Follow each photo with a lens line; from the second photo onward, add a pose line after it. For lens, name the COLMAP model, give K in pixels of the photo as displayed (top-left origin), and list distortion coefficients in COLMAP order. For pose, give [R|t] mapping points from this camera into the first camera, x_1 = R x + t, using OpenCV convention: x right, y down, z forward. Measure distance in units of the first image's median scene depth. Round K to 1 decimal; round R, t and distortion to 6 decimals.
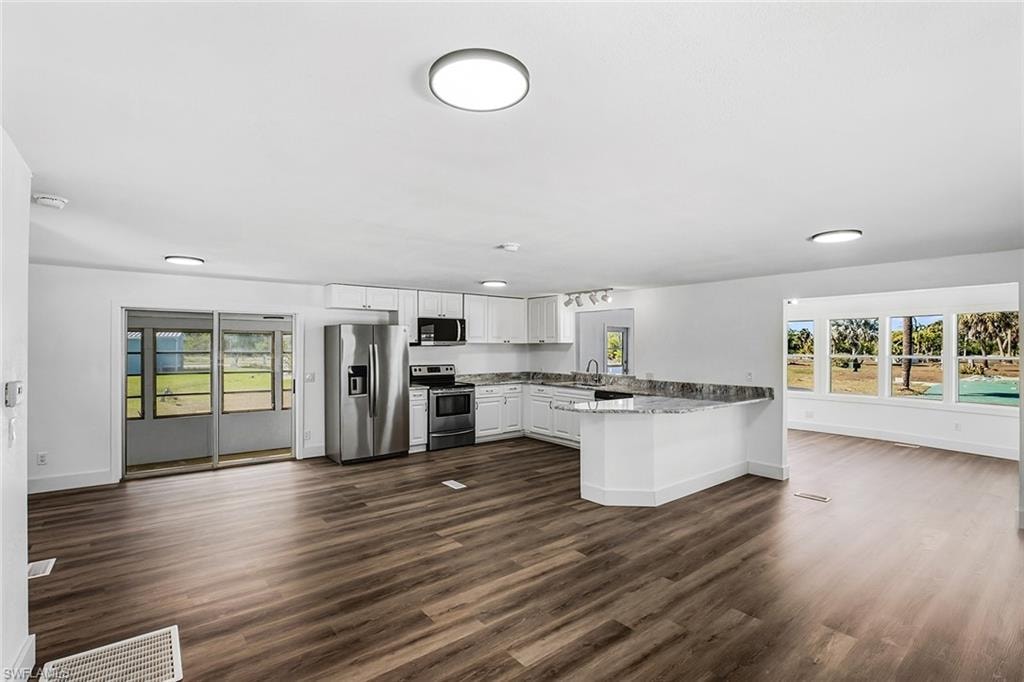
lens RADIAL K [[473.8, 0, 511.8], [0, 473.8, 346.1], [0, 0, 1]] dist [-0.024907, 0.004619]
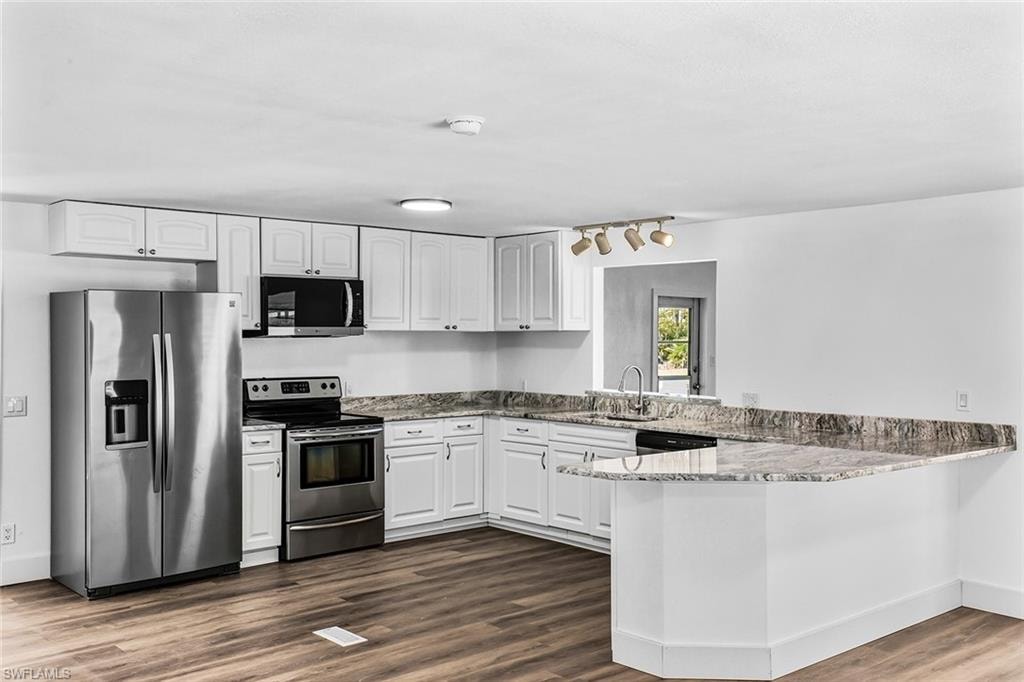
lens RADIAL K [[972.6, 0, 509.1], [0, 972.6, 341.2], [0, 0, 1]] dist [0.058733, 0.000000]
pose [[0.998502, -0.000216, 0.054714, -0.008461], [-0.000119, 0.999981, 0.006115, -0.002696], [-0.054715, -0.006112, 0.998483, 0.031488]]
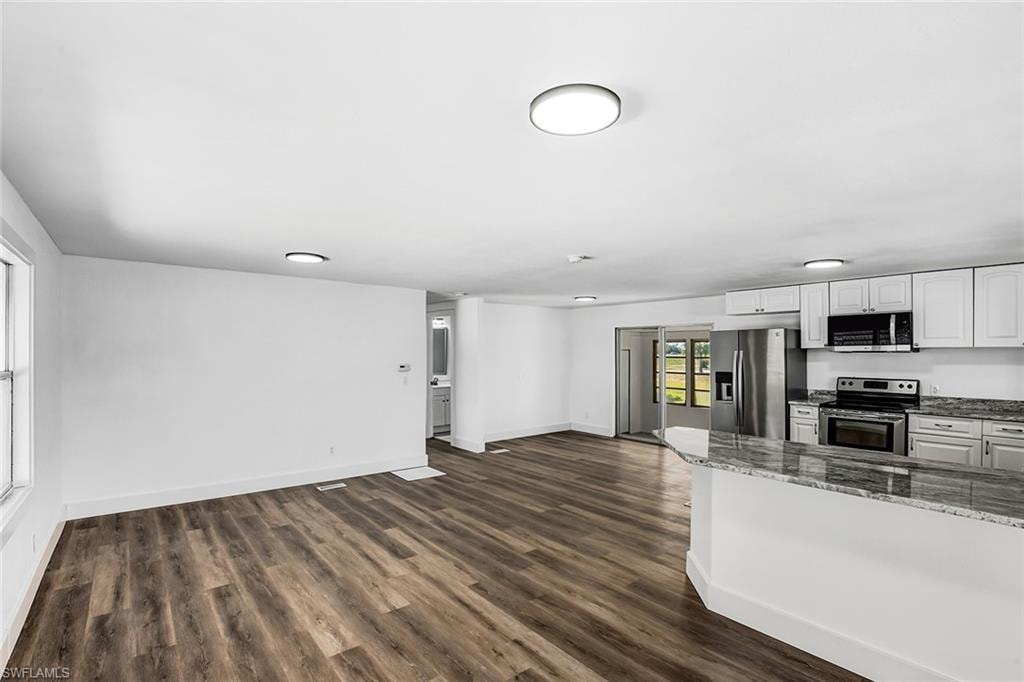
lens RADIAL K [[473.8, 0, 515.7], [0, 473.8, 356.5], [0, 0, 1]] dist [-0.024907, 0.004619]
pose [[0.016162, 0.006595, -0.999848, 0.740894], [0.000214, 0.999978, 0.006600, 0.002109], [0.999869, -0.000321, 0.016160, 0.594726]]
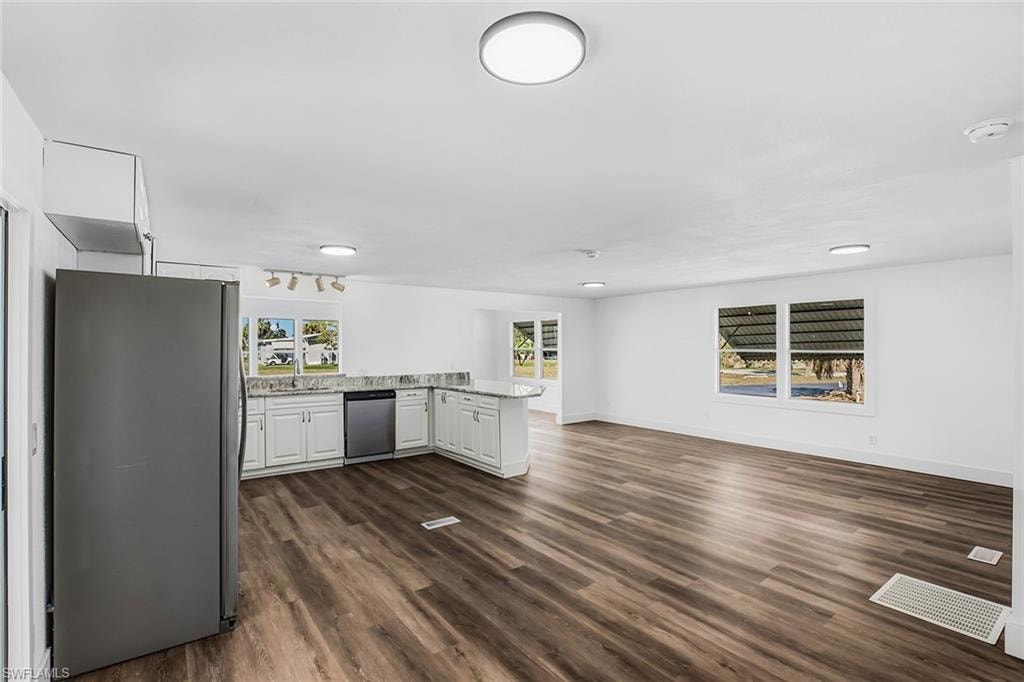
lens RADIAL K [[473.8, 0, 518.4], [0, 473.8, 339.7], [0, 0, 1]] dist [-0.024907, 0.004619]
pose [[0.018873, 0.012634, 0.999742, -0.823387], [0.001351, 0.999919, -0.012662, 0.010635], [-0.999821, 0.001590, 0.018854, 0.813252]]
